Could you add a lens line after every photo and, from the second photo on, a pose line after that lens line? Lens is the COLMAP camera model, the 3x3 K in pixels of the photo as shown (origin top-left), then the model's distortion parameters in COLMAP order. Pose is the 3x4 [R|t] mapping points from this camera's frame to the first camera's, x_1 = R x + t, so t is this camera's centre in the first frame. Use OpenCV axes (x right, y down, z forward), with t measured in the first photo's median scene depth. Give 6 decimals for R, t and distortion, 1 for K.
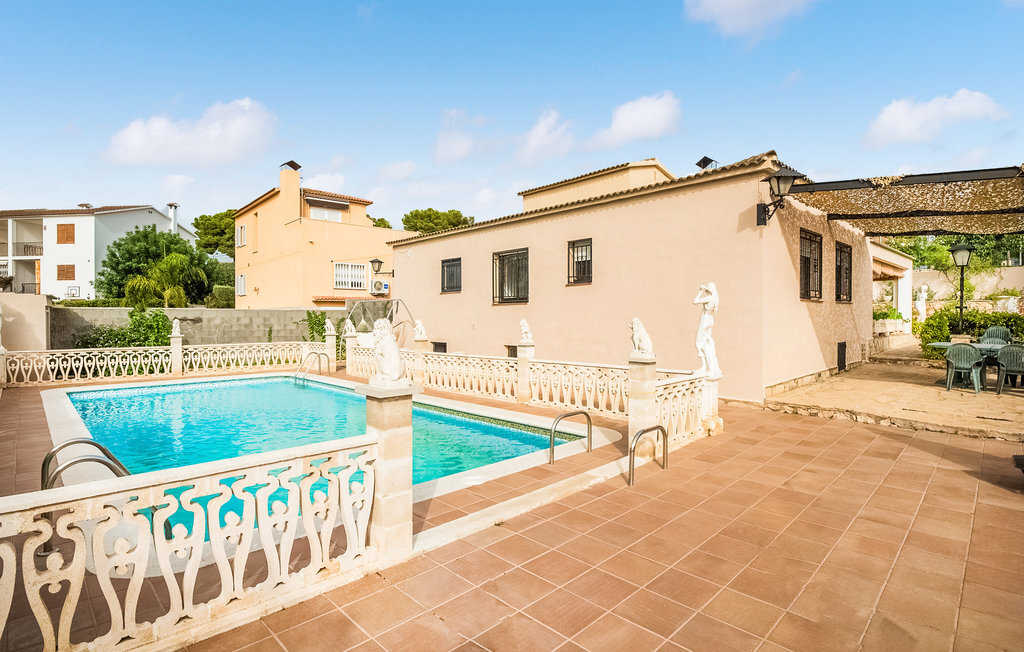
lens RADIAL K [[520.0, 0, 505.8], [0, 520.0, 321.2], [0, 0, 1]] dist [-0.026886, -0.001794]
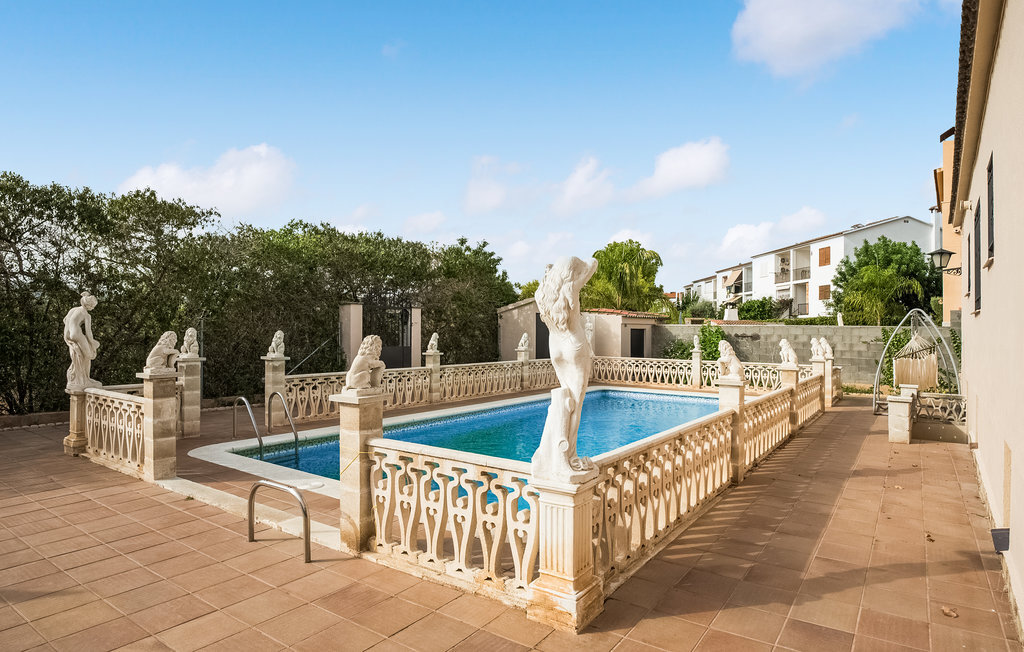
lens RADIAL K [[548.4, 0, 526.9], [0, 548.4, 303.5], [0, 0, 1]] dist [-0.014761, -0.000644]
pose [[0.194947, -0.043611, -0.979844, 0.457924], [-0.020273, 0.998618, -0.048480, -0.008604], [0.980604, 0.029316, 0.193794, 0.483683]]
